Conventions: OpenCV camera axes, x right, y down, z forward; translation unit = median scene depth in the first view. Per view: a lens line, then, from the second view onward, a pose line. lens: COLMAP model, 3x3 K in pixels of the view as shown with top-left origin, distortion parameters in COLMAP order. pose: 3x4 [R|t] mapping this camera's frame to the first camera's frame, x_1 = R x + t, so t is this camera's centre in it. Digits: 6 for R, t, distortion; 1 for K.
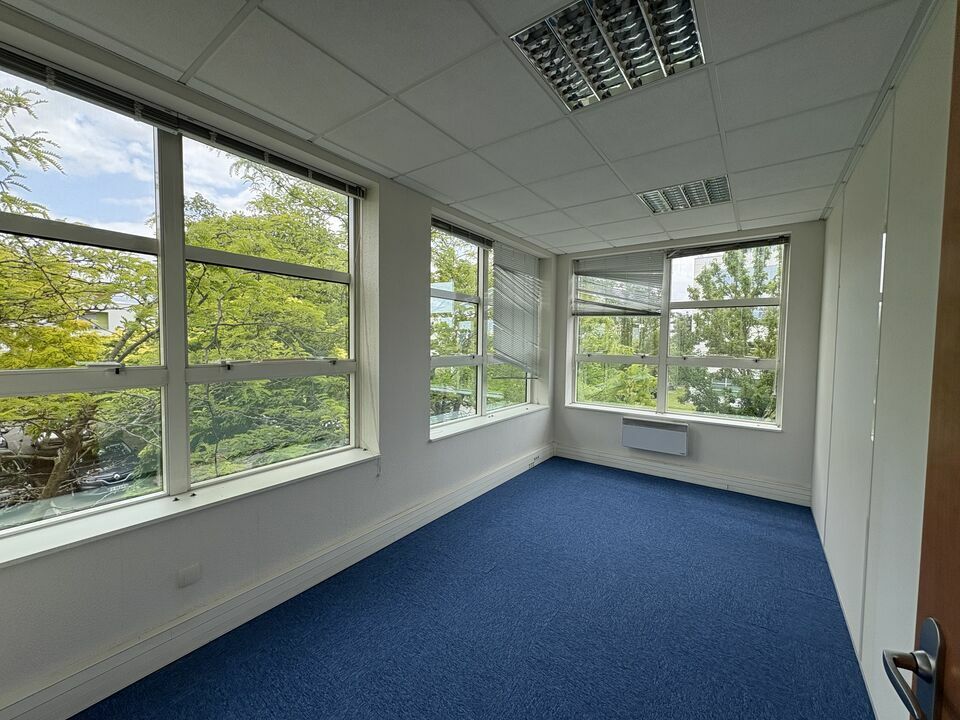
lens RADIAL K [[405.3, 0, 480.0], [0, 405.3, 360.0], [0, 0, 1]] dist [-0.000306, -0.000047]
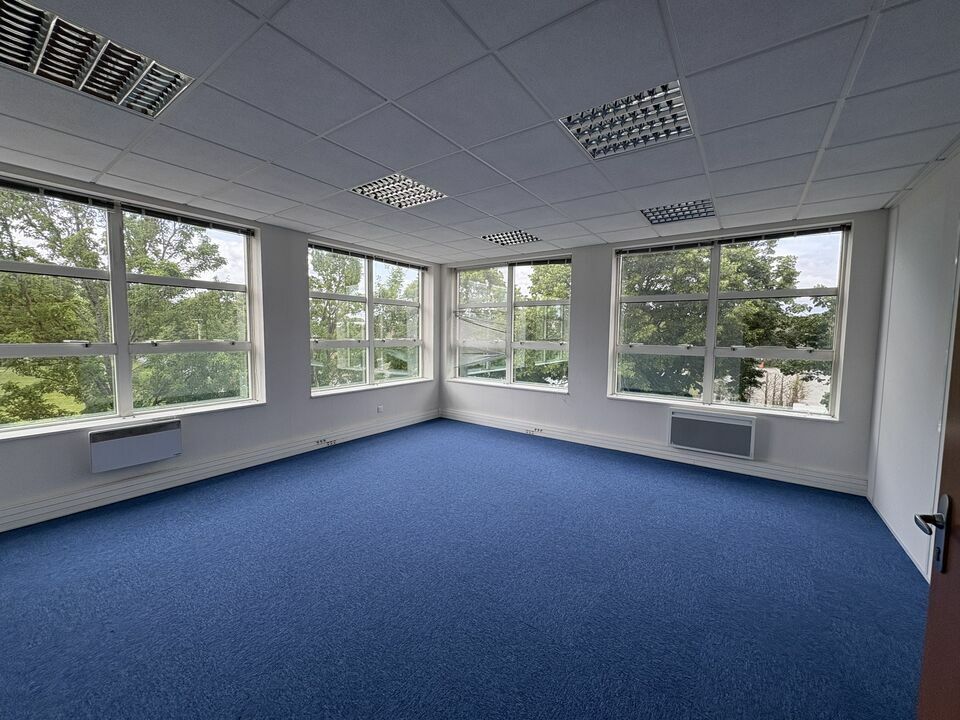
lens RADIAL K [[385.3, 0, 480.0], [0, 385.3, 360.0], [0, 0, 1]] dist [-0.026482, 0.000093]
pose [[0.999780, 0.001909, -0.020869, 0.526311], [-0.001328, 0.999613, 0.027784, 0.024139], [0.020914, -0.027750, 0.999396, -0.382629]]
